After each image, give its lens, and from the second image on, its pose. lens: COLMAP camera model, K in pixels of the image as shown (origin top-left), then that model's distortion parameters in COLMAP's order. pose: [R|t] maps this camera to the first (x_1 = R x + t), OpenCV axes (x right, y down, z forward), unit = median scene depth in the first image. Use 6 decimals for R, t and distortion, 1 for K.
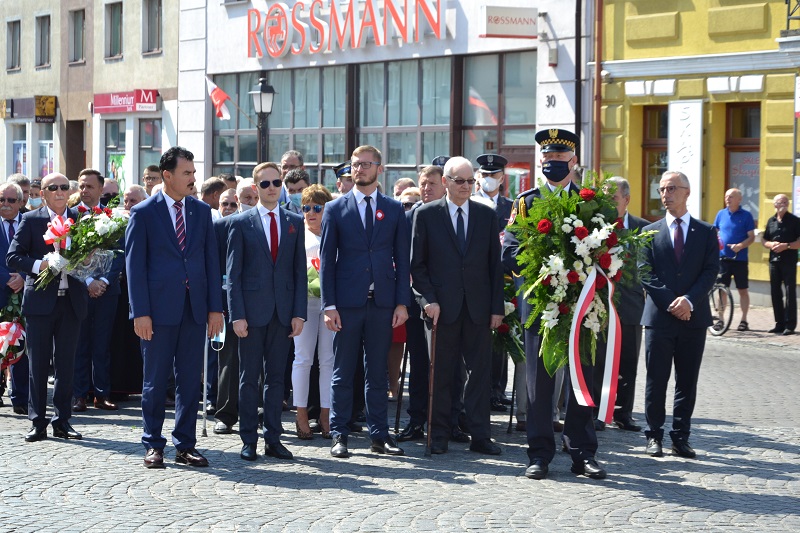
lens RADIAL K [[2370.8, 0, 400.0], [0, 2370.8, 266.5], [0, 0, 1]] dist [0.015422, -0.783640]
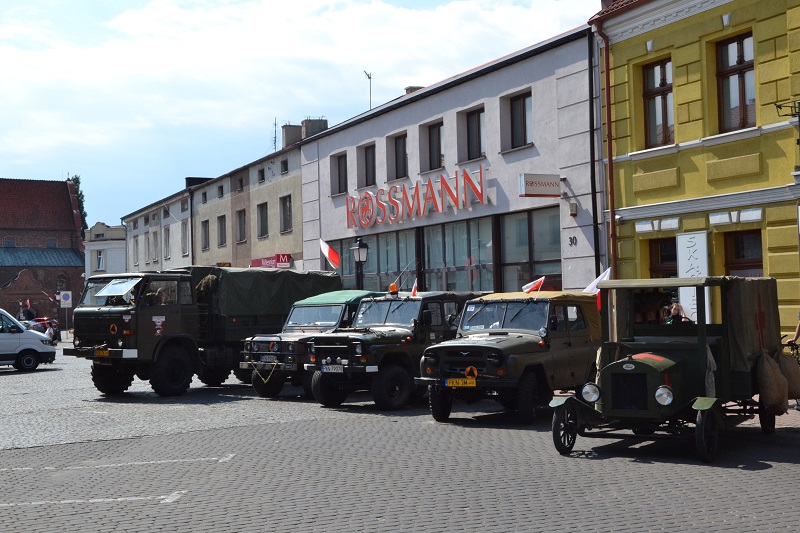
lens RADIAL K [[922.7, 0, 400.0], [0, 922.7, 266.5], [0, 0, 1]] dist [0.007314, -0.001908]
pose [[0.999279, -0.035944, 0.012218, -0.042099], [0.036843, 0.995810, -0.083696, -0.013012], [-0.009159, 0.084086, 0.996416, 0.443423]]
